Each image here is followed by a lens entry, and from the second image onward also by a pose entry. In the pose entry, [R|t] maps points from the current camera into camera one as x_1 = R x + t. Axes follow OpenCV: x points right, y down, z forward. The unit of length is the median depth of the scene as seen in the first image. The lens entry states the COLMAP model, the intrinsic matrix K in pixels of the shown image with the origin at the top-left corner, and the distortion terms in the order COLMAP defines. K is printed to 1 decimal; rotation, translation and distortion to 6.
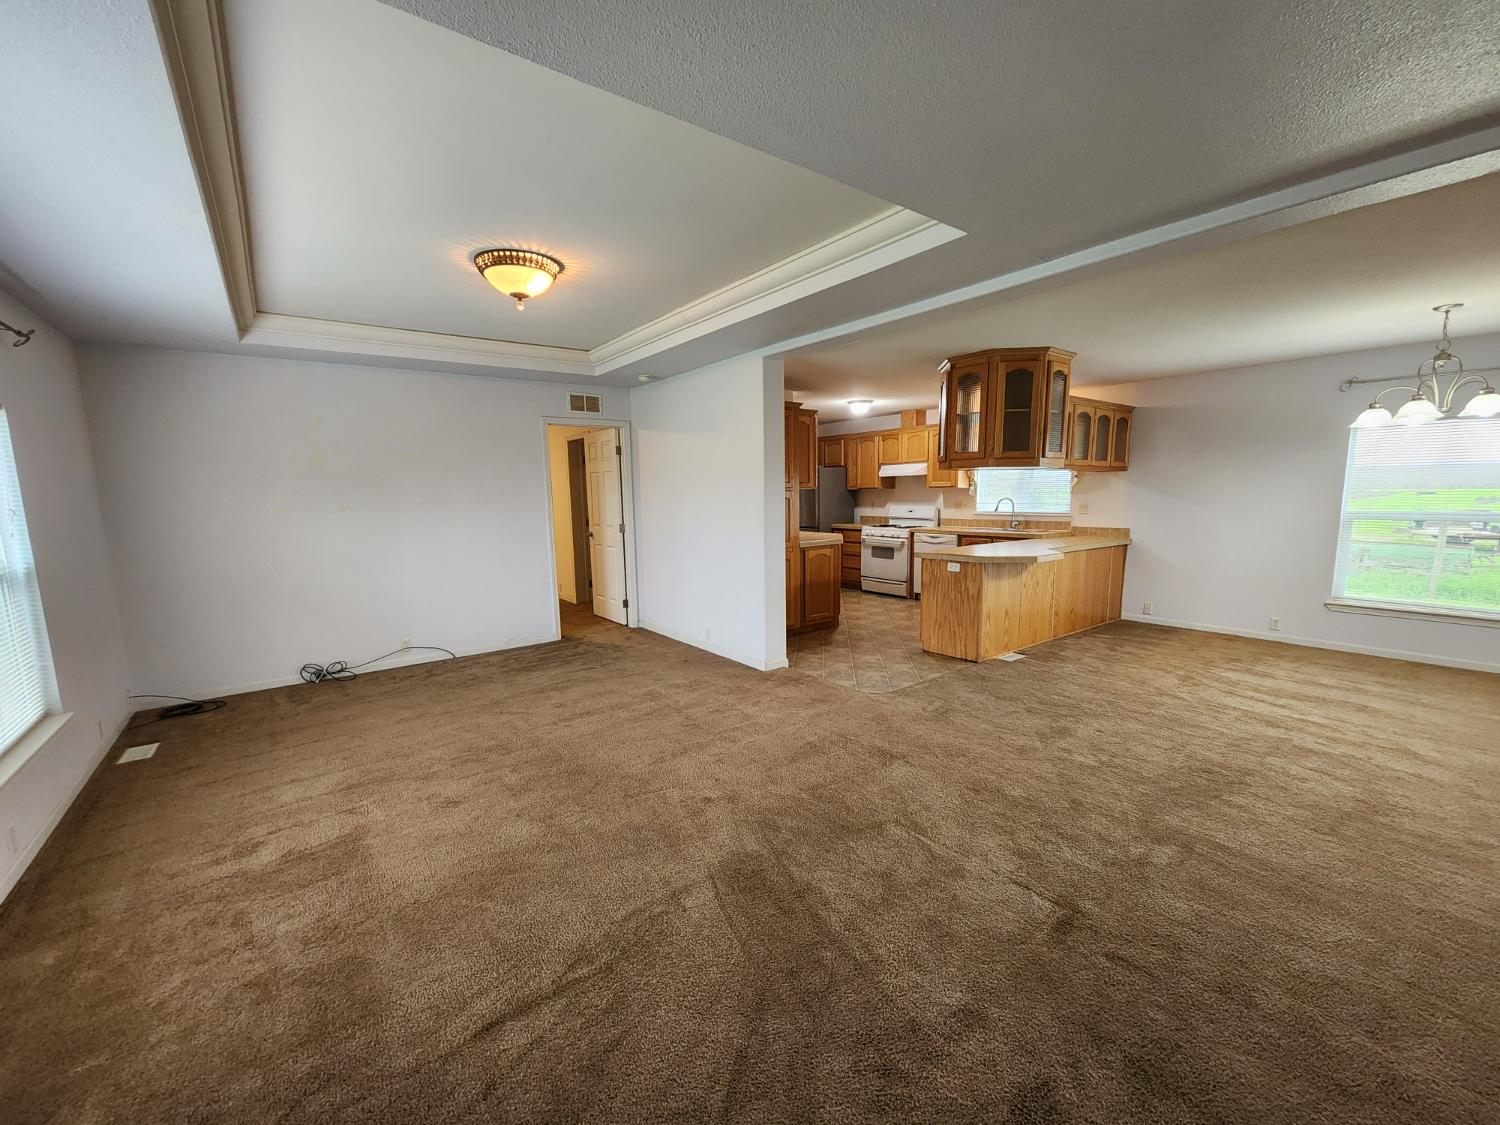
lens RADIAL K [[609.1, 0, 746.0], [0, 609.1, 575.1], [0, 0, 1]] dist [0.001354, -0.002995]
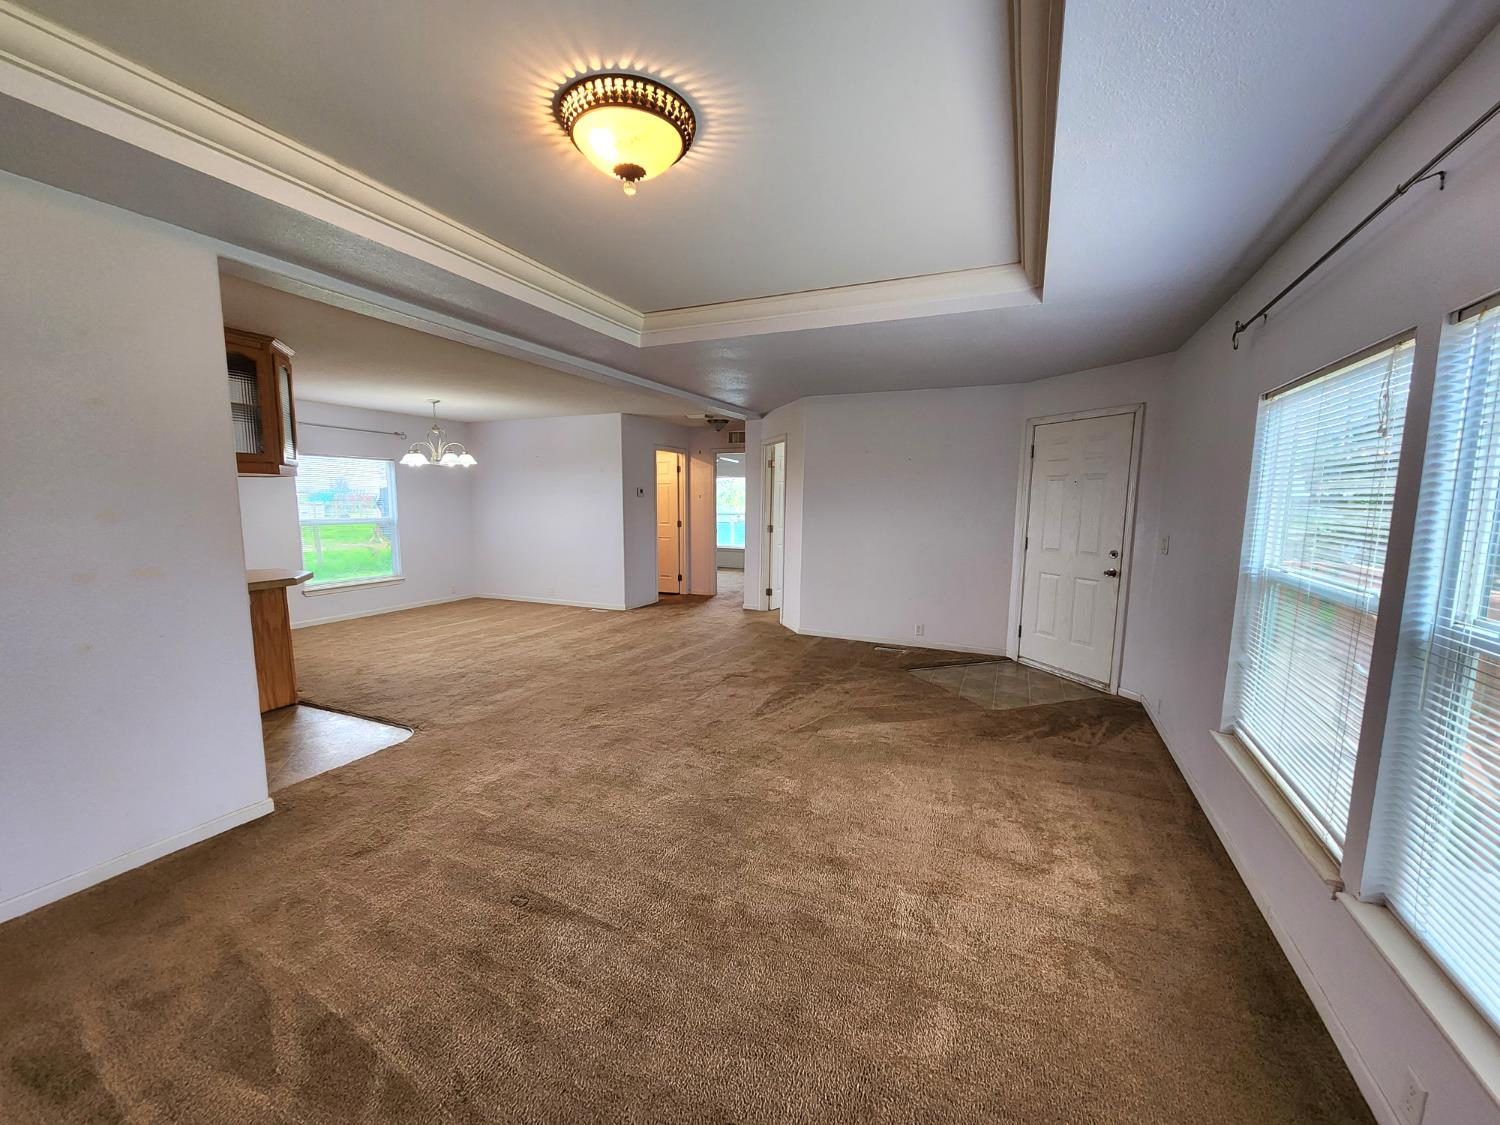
lens RADIAL K [[609.1, 0, 746.0], [0, 609.1, 575.1], [0, 0, 1]] dist [0.001354, -0.002995]
pose [[-0.472229, -0.098216, 0.875987, -0.578600], [0.122916, 0.976727, 0.175773, -0.092856], [-0.872864, 0.190678, -0.449167, 0.724629]]
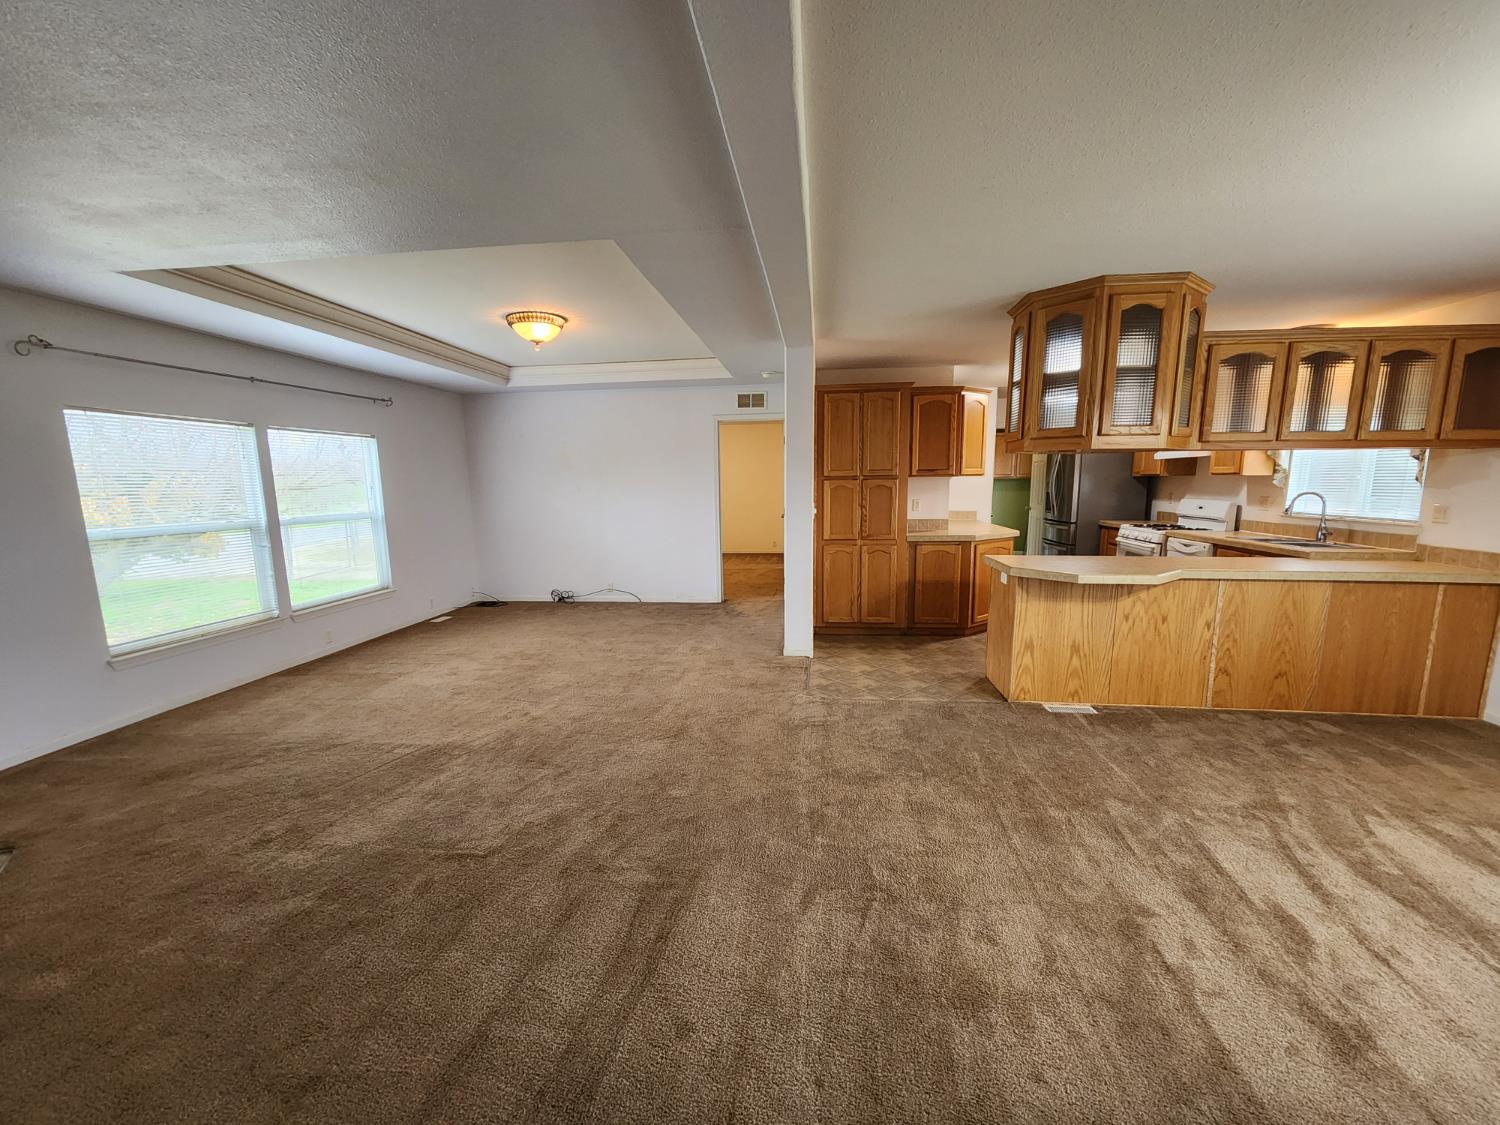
lens RADIAL K [[609.1, 0, 746.0], [0, 609.1, 575.1], [0, 0, 1]] dist [0.001354, -0.002995]
pose [[0.722618, 0.115642, -0.681506, 0.589117], [-0.096806, 0.993121, 0.065873, -0.033588], [0.684435, 0.018373, 0.728842, 0.181985]]
